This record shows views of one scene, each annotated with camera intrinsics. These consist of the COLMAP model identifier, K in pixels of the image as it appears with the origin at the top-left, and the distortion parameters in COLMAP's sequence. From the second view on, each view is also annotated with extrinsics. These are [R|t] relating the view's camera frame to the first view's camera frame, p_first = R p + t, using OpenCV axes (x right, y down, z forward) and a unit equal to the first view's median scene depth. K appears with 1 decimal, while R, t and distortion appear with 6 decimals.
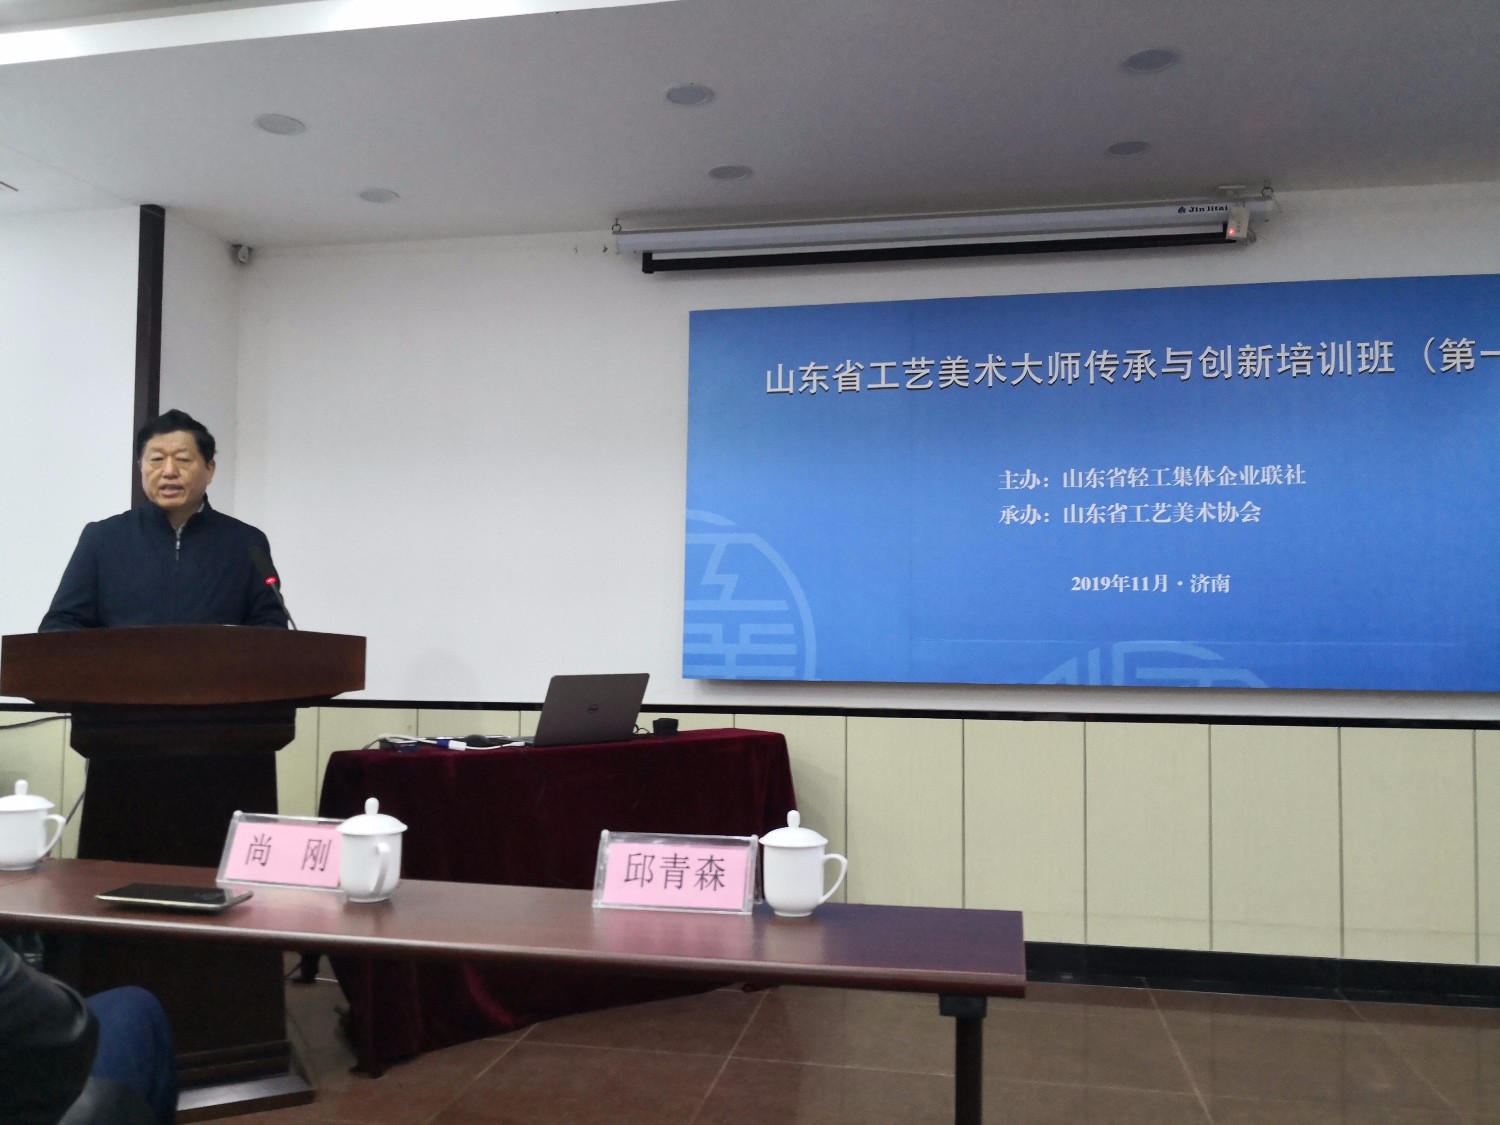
lens RADIAL K [[1172.6, 0, 753.5], [0, 1172.6, 553.9], [0, 0, 1]] dist [-0.006828, 0.001572]
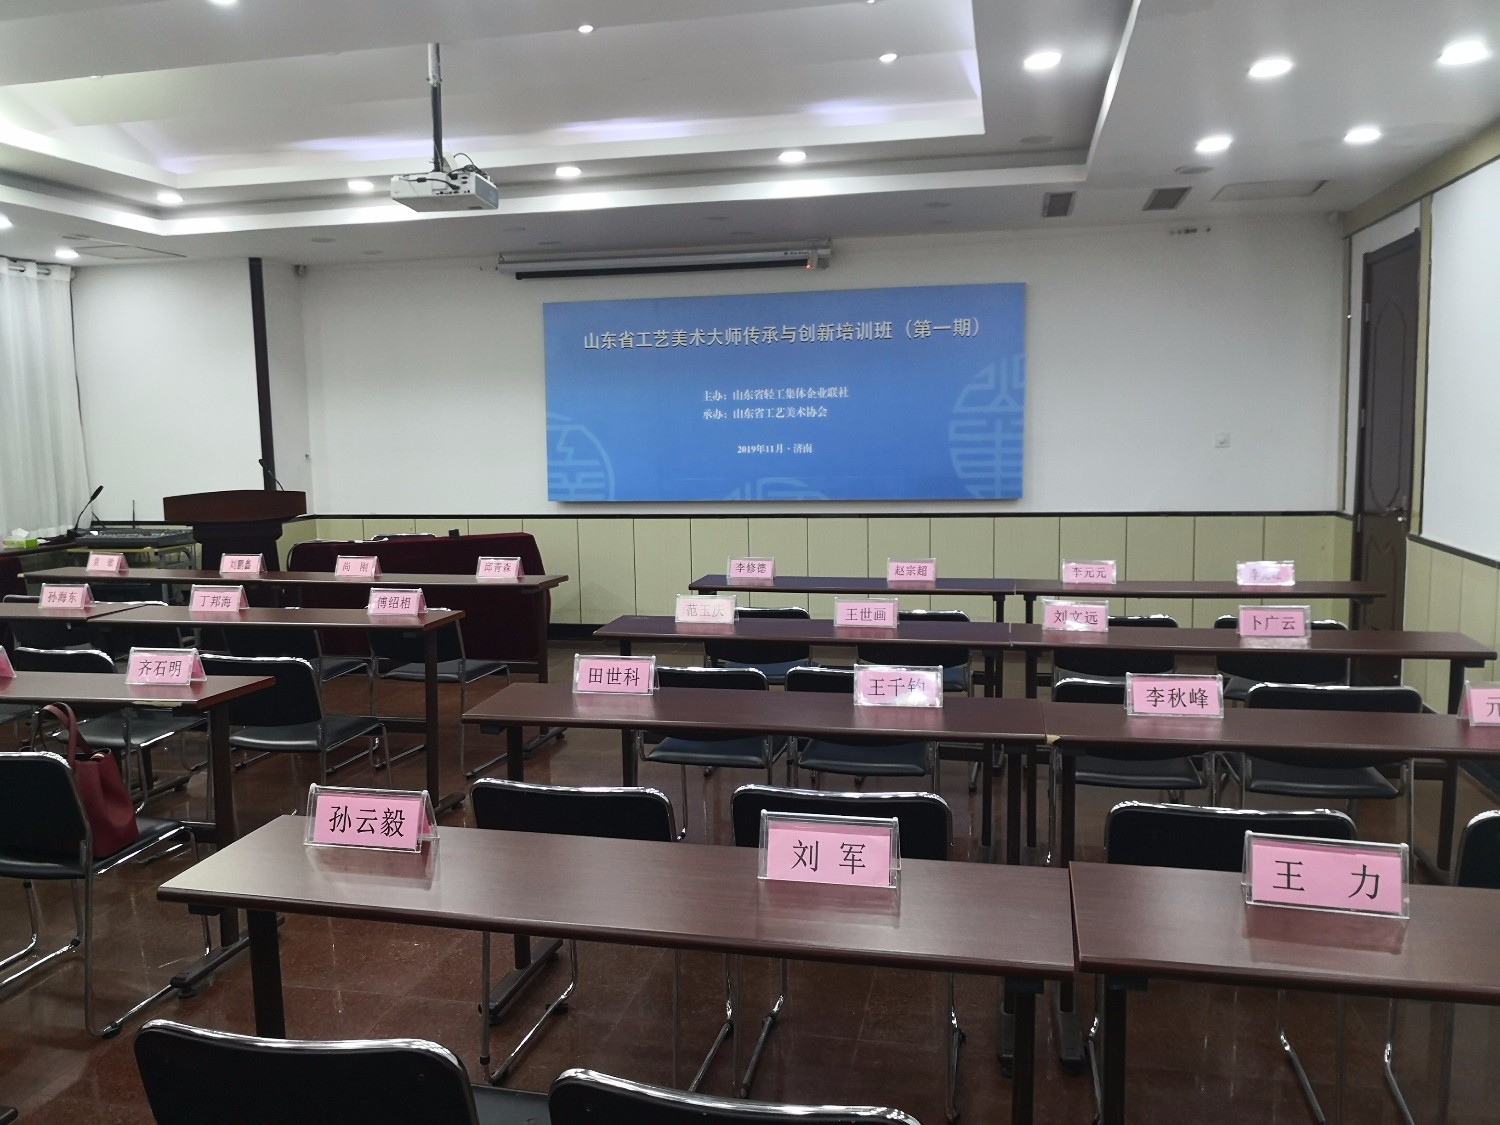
lens RADIAL K [[1172.6, 0, 749.1], [0, 1172.6, 566.1], [0, 0, 1]] dist [-0.006828, 0.001572]
pose [[0.998914, -0.021315, -0.041422, 0.364992], [0.028616, 0.982403, 0.184569, -0.143153], [0.036759, -0.185554, 0.981946, -0.952149]]
